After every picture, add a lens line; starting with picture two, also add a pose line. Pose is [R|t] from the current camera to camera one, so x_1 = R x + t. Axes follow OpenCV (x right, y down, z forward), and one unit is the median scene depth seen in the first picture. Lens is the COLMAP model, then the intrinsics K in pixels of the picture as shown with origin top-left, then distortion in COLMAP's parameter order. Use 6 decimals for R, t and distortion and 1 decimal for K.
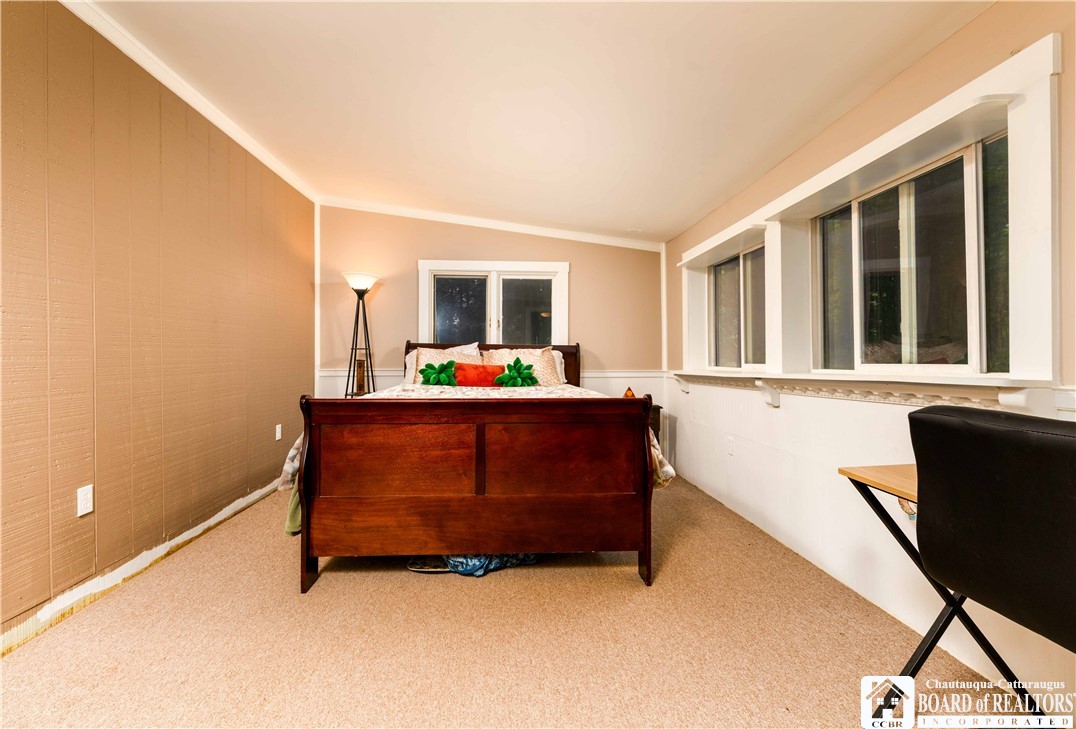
lens RADIAL K [[480.4, 0, 538.0], [0, 480.4, 364.5], [0, 0, 1]] dist [0.000761, -0.000148]
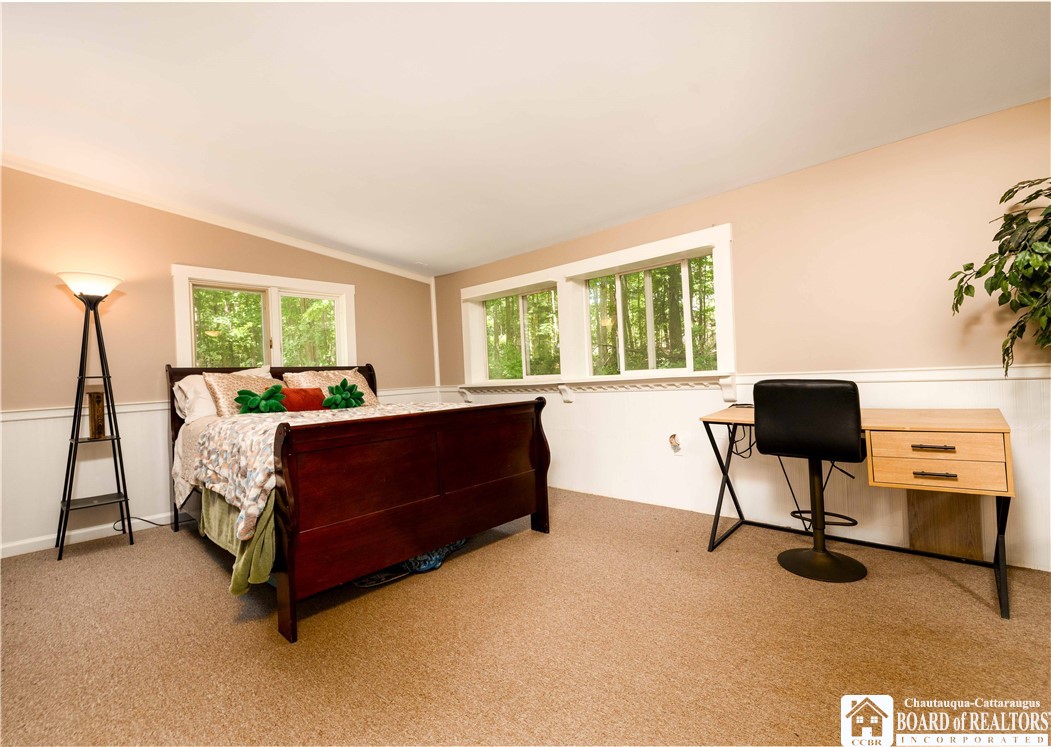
lens RADIAL K [[488.5, 0, 525.5], [0, 488.5, 373.5], [0, 0, 1]] dist [-0.001304, -0.000323]
pose [[0.703536, -0.033662, 0.709862, -0.506237], [0.052005, 0.998638, -0.004185, -0.001190], [-0.708755, 0.039861, 0.704328, 0.016453]]
